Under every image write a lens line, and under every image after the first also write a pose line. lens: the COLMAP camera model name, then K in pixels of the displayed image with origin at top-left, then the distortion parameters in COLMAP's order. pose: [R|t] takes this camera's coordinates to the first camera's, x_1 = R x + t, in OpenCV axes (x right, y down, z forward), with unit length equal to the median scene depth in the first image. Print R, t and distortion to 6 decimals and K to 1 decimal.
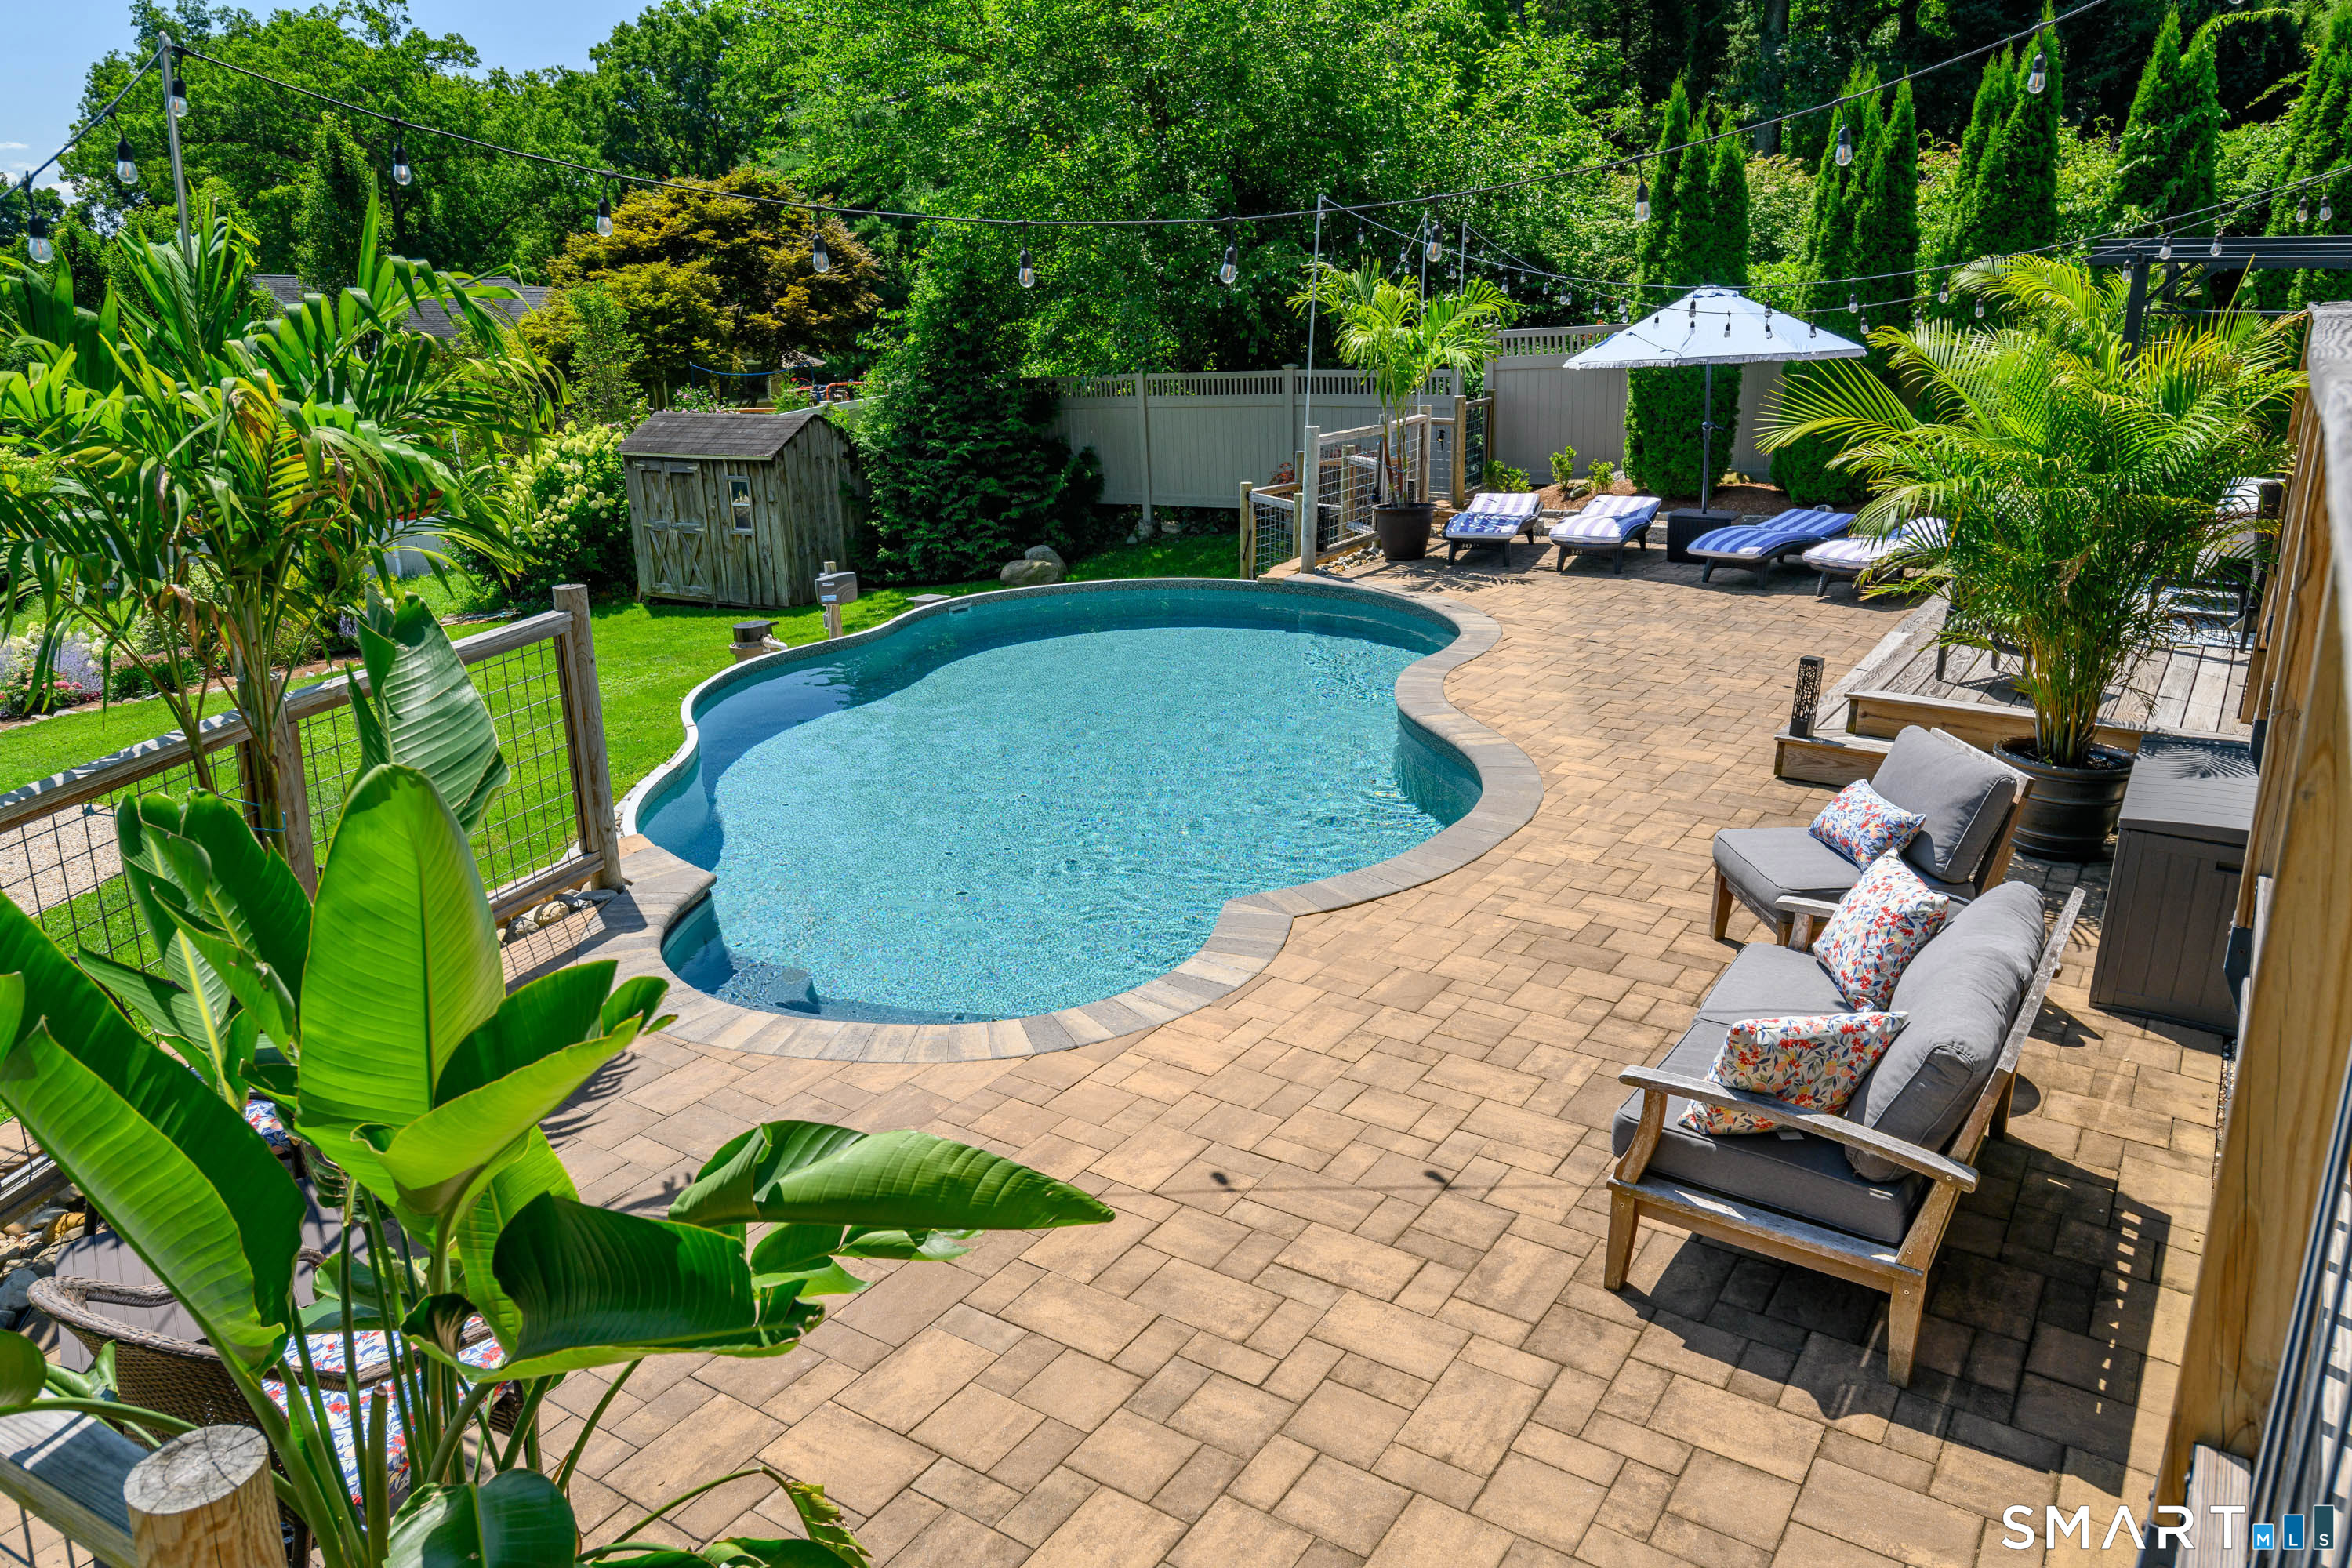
lens RADIAL K [[1577.5, 0, 1176.0], [0, 1577.5, 784.0], [0, 0, 1]] dist [-0.002502, 0.004643]
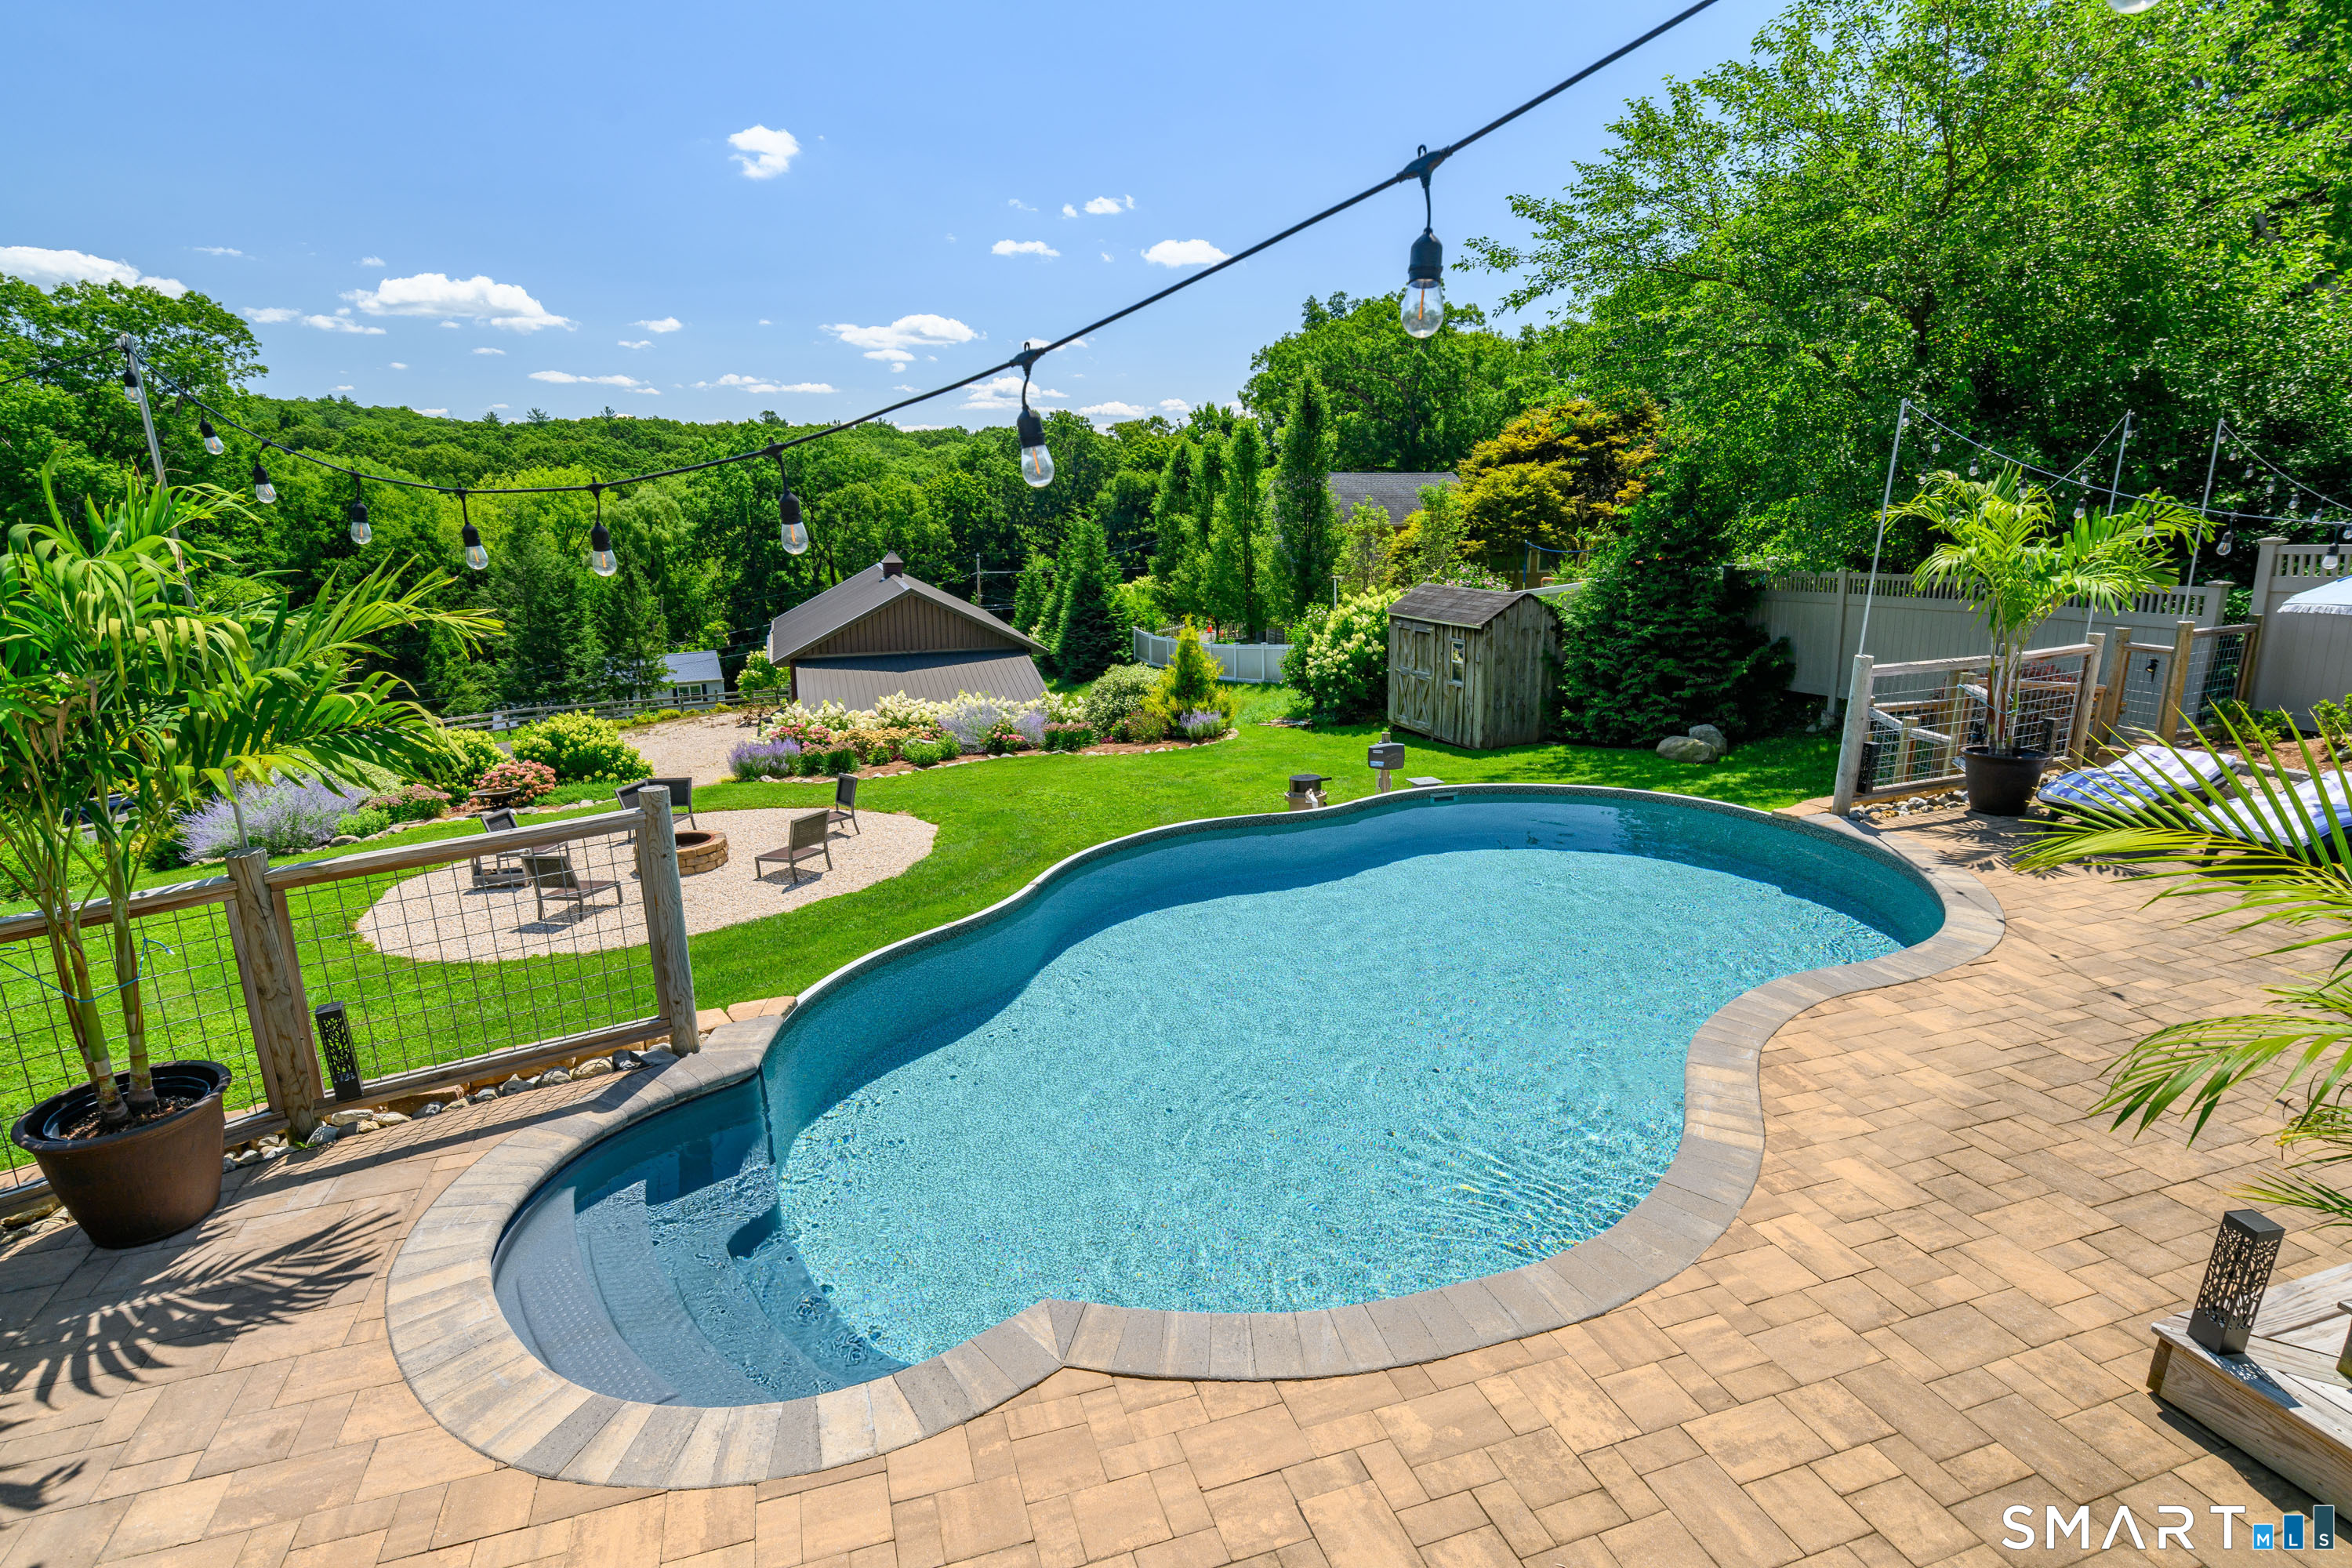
lens RADIAL K [[1175.1, 0, 1176.0], [0, 1175.1, 784.0], [0, 0, 1]] dist [-0.005282, -0.000426]
pose [[0.791552, 0.152525, -0.591762, 0.104822], [-0.181161, 0.983390, 0.011142, -0.053096], [0.583632, 0.098385, 0.806036, 0.141695]]
